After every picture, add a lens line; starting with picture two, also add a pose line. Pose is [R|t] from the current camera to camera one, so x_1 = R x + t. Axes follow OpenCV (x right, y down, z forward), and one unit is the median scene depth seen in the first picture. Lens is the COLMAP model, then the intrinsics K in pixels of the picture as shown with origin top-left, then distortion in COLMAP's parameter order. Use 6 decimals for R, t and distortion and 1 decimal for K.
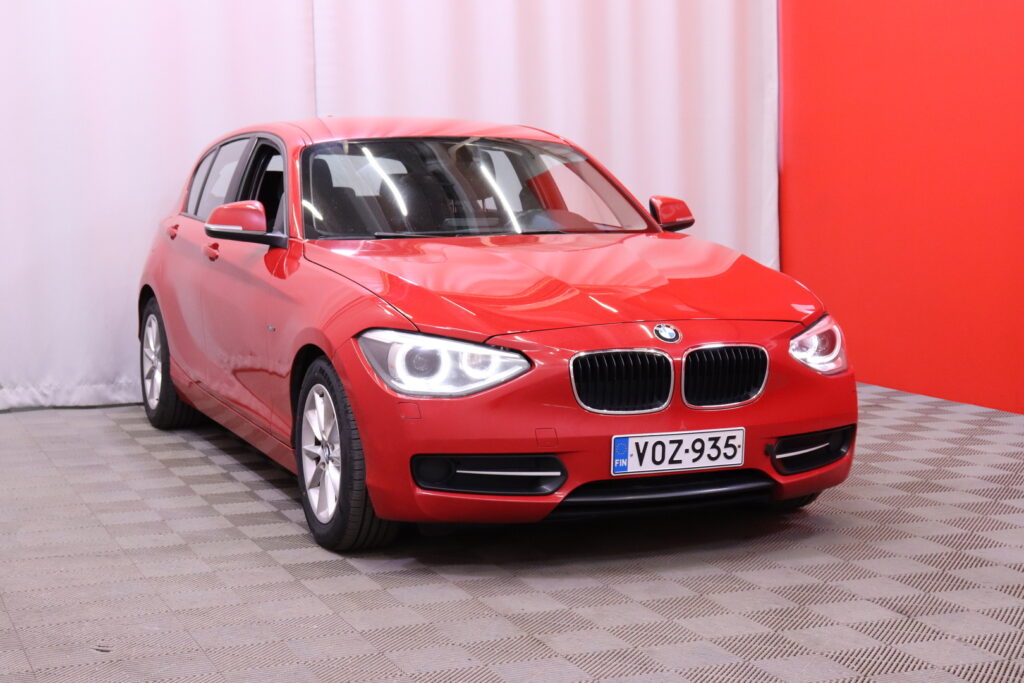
lens RADIAL K [[1733.7, 0, 512.0], [0, 1733.7, 341.5], [0, 0, 1]] dist [-0.022000, 0.007763]
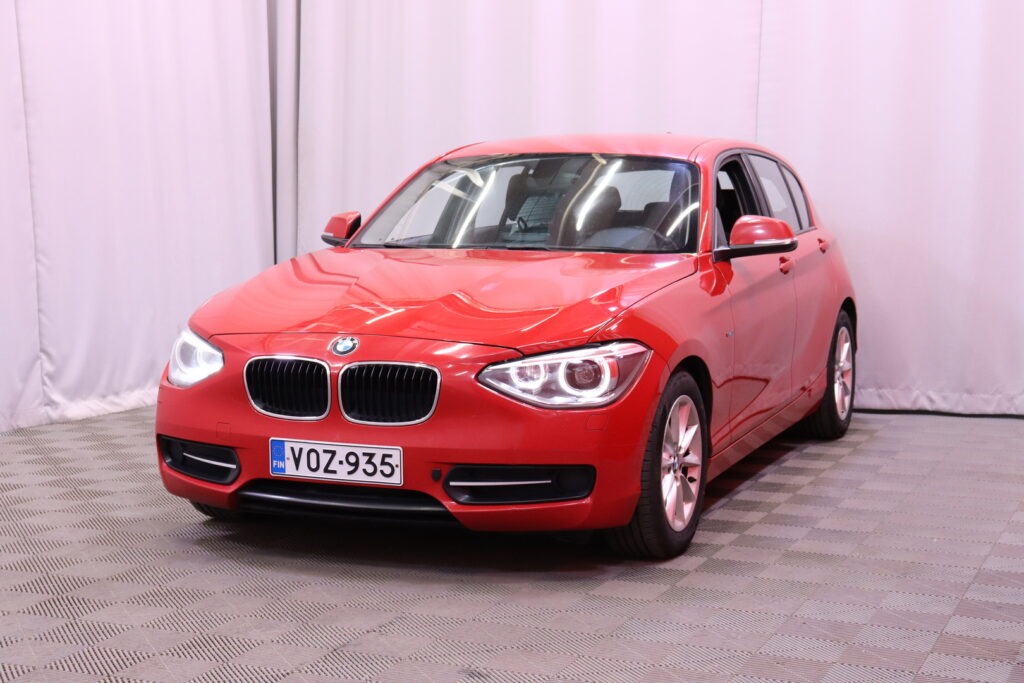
lens RADIAL K [[1703.7, 0, 512.0], [0, 1703.7, 341.5], [0, 0, 1]] dist [0.000970, -0.007834]
pose [[0.716176, 0.074705, -0.693910, 0.864070], [-0.076813, 0.996652, 0.028020, -0.043672], [0.693680, 0.033233, 0.719516, 0.345990]]
